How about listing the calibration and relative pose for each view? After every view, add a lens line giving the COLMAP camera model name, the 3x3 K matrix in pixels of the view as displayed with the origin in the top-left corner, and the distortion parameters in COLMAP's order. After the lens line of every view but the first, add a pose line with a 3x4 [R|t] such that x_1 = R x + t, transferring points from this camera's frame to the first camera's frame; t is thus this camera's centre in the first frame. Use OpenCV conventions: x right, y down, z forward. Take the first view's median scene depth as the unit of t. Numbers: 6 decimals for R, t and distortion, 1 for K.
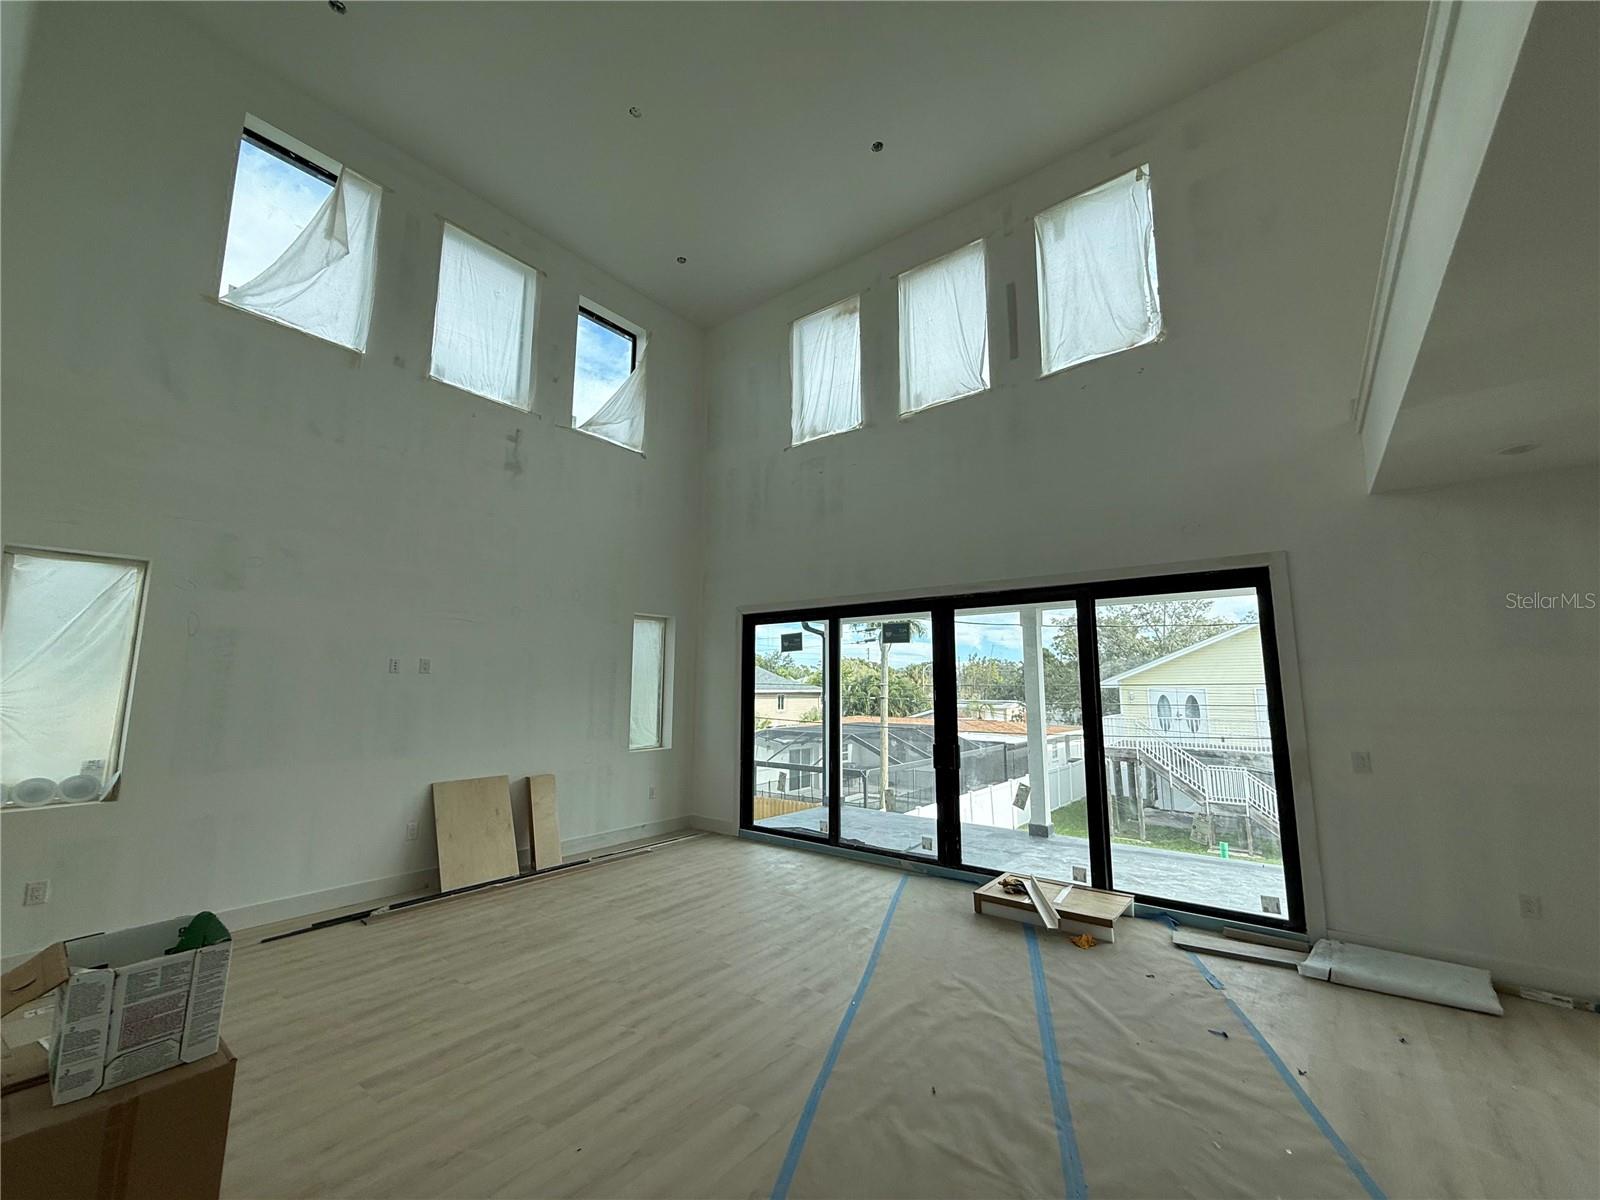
lens RADIAL K [[637.5, 0, 796.6], [0, 637.5, 598.1], [0, 0, 1]] dist [-0.000210, -0.000261]
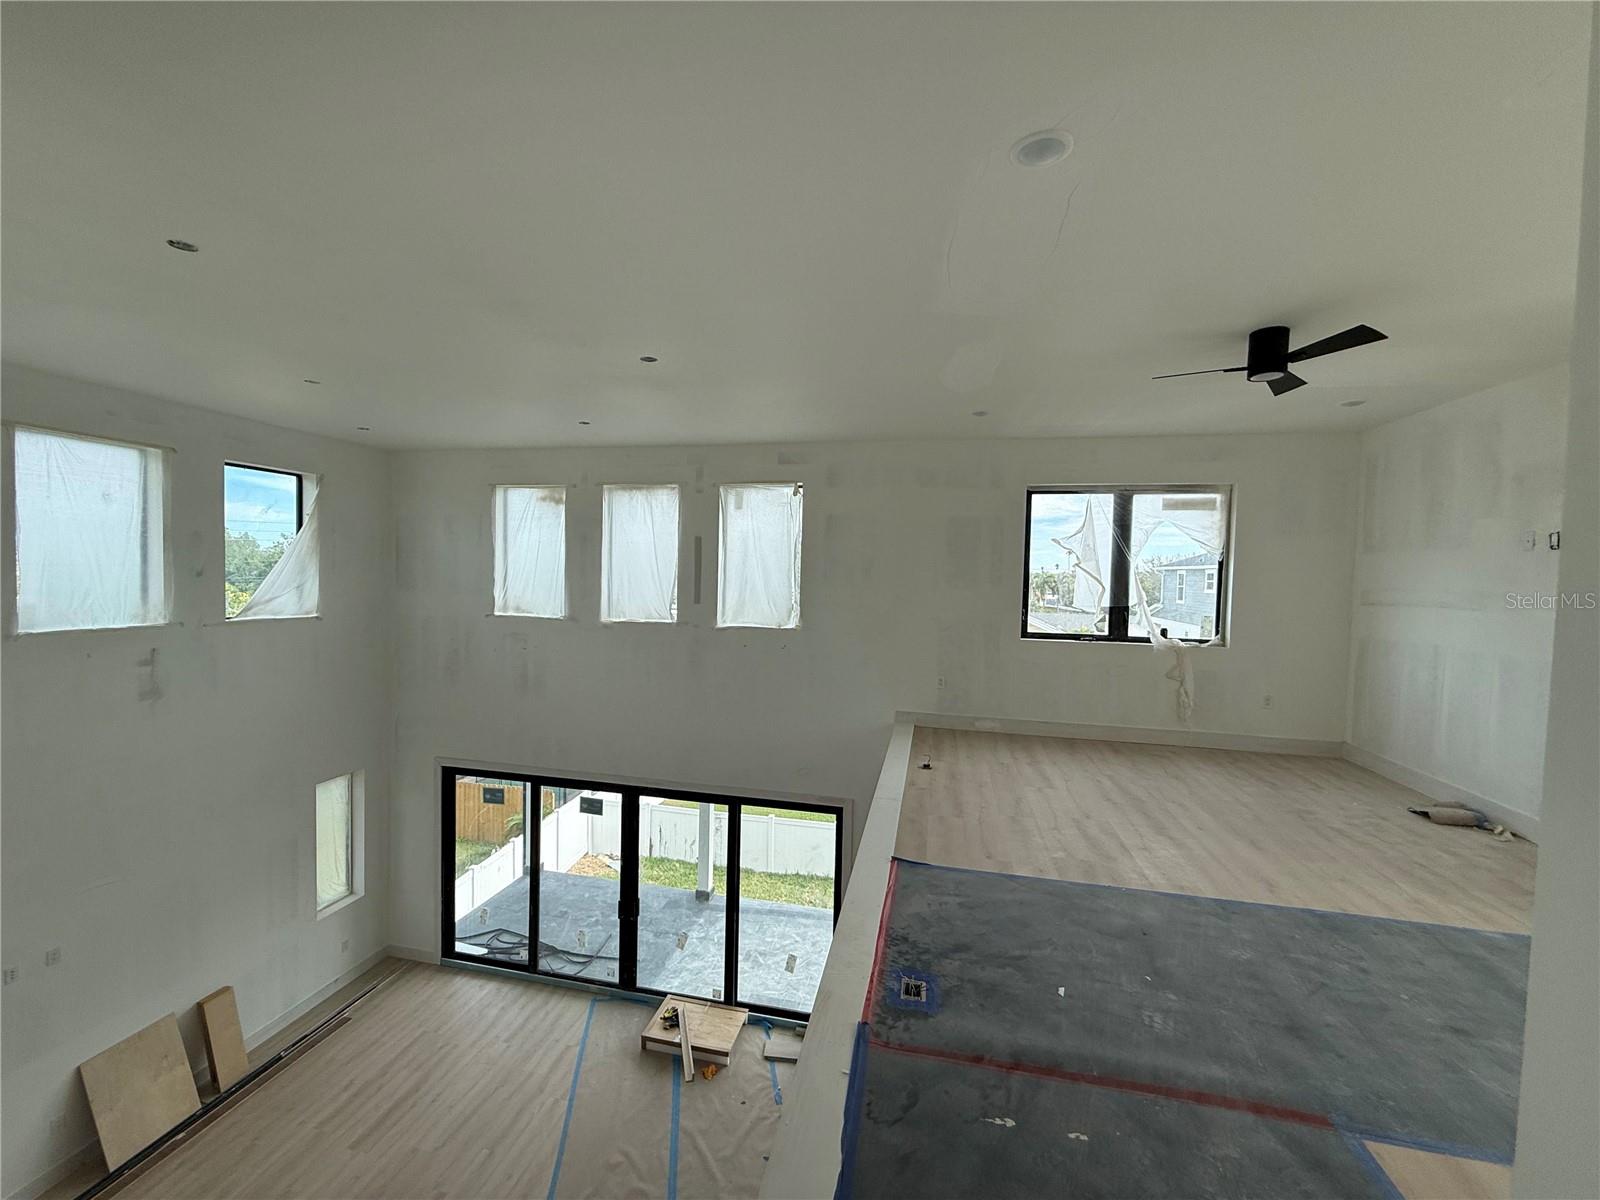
lens RADIAL K [[637.5, 0, 796.6], [0, 637.5, 598.1], [0, 0, 1]] dist [-0.000210, -0.000261]
pose [[0.901977, 0.002360, 0.431777, -0.014418], [-0.080438, 0.983398, 0.162659, -0.587870], [-0.424225, -0.181446, 0.887193, -0.161537]]
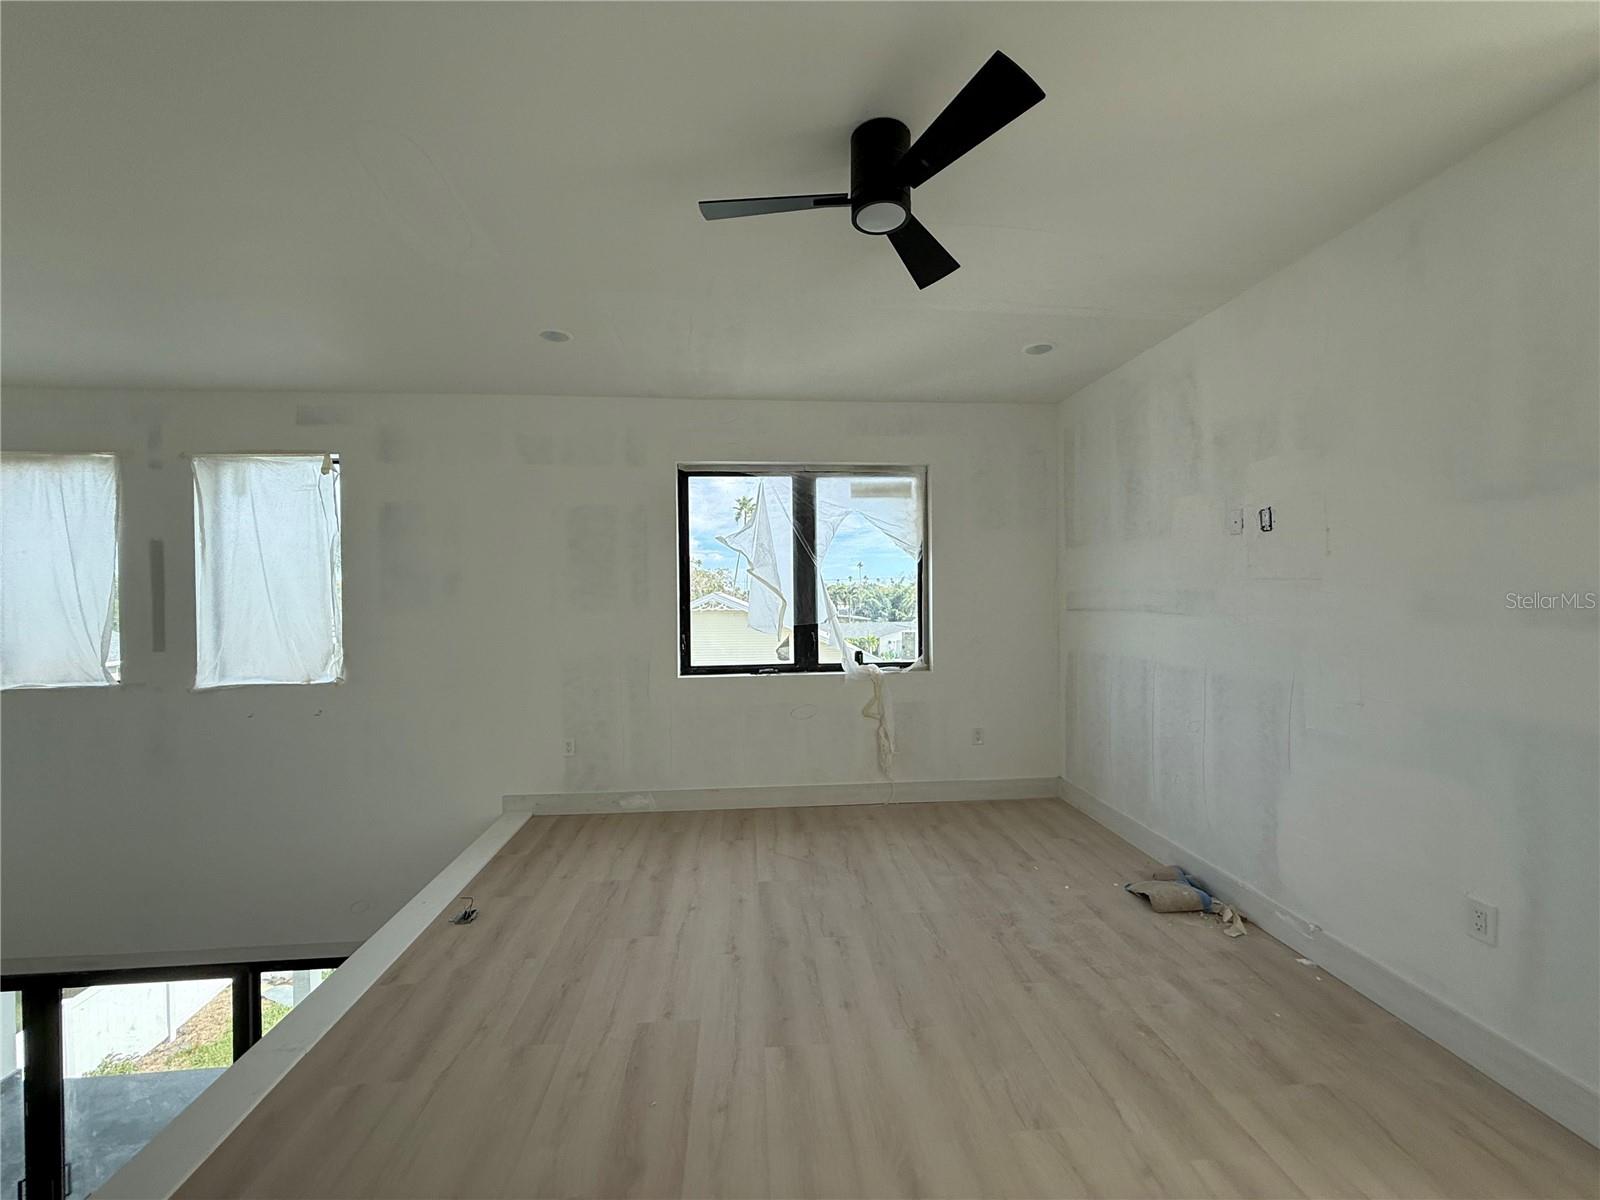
lens RADIAL K [[638.4, 0, 796.7], [0, 638.4, 600.1], [0, 0, 1]] dist [-0.000644, -0.000202]
pose [[0.734066, -0.018675, 0.678821, 0.375273], [-0.082101, 0.989848, 0.116015, -0.568063], [-0.674096, -0.140895, 0.725081, -0.021233]]
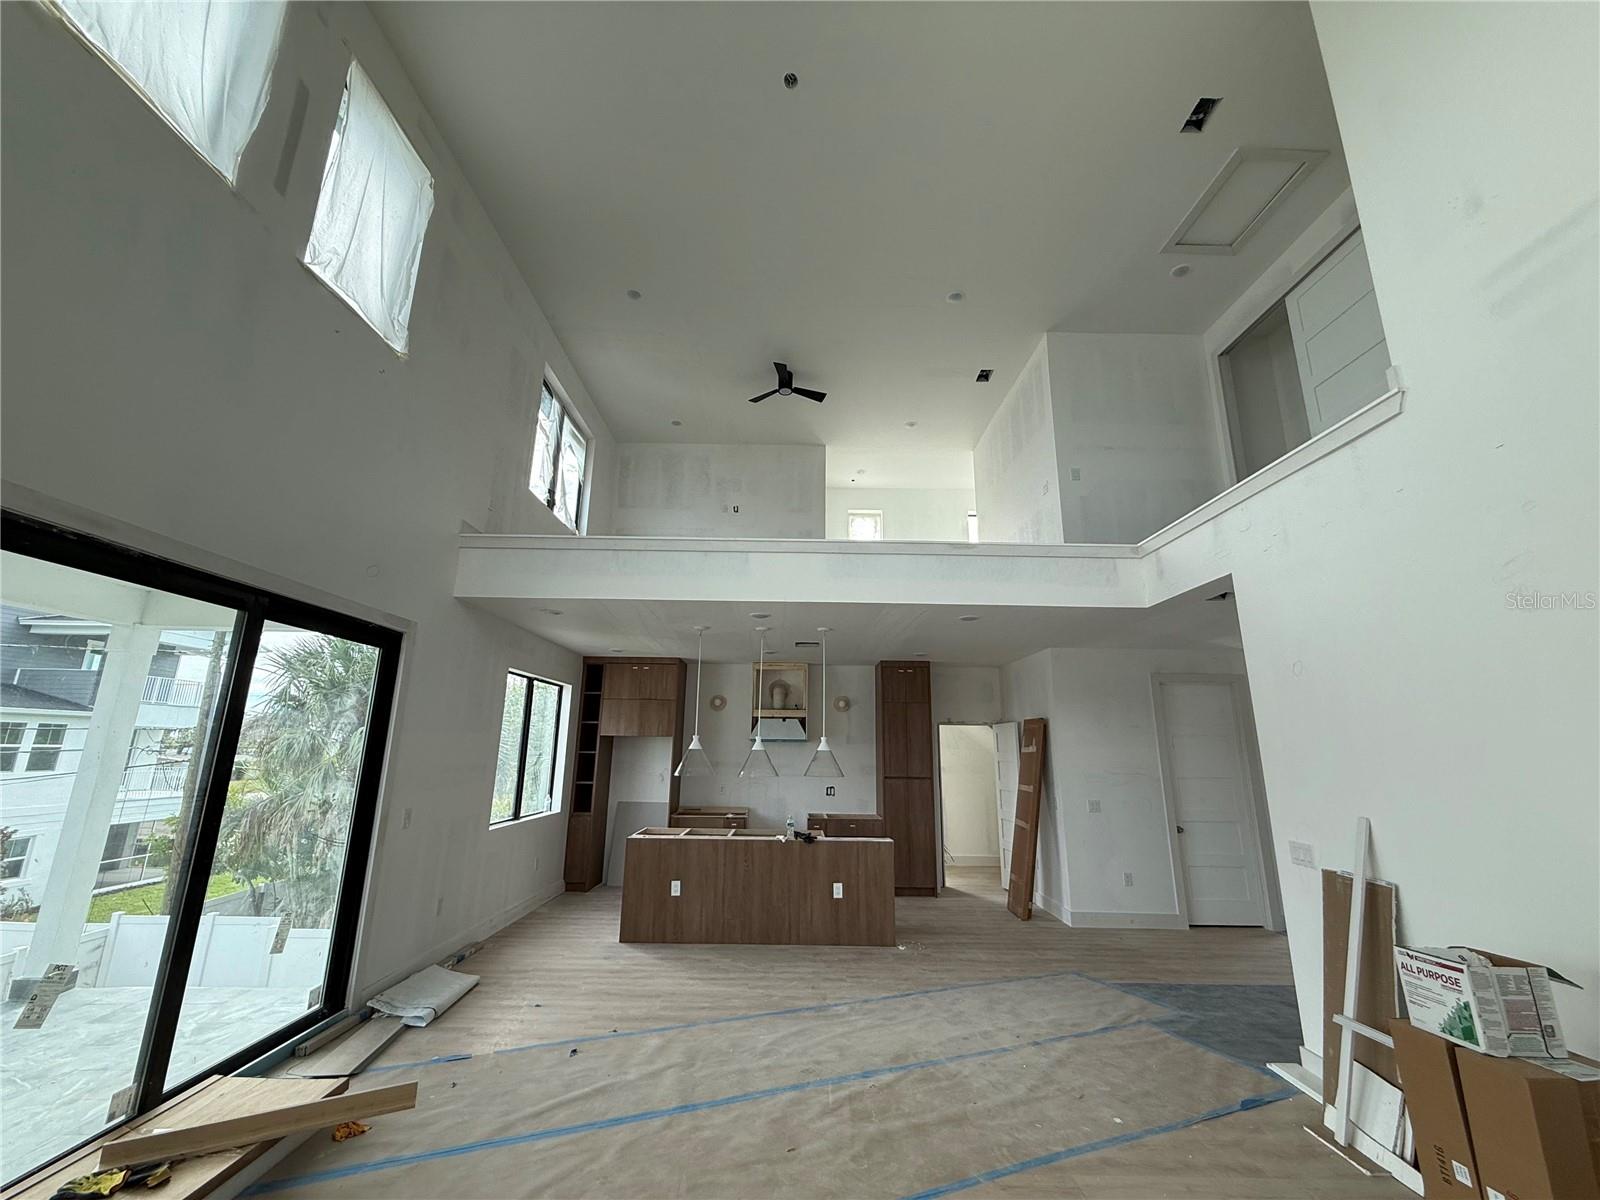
lens RADIAL K [[638.4, 0, 796.7], [0, 638.4, 600.1], [0, 0, 1]] dist [-0.000644, -0.000202]
pose [[-0.618152, 0.167225, 0.768065, -0.345243], [-0.124738, 0.943860, -0.305891, 0.101476], [-0.776098, -0.284894, -0.562590, 0.831202]]
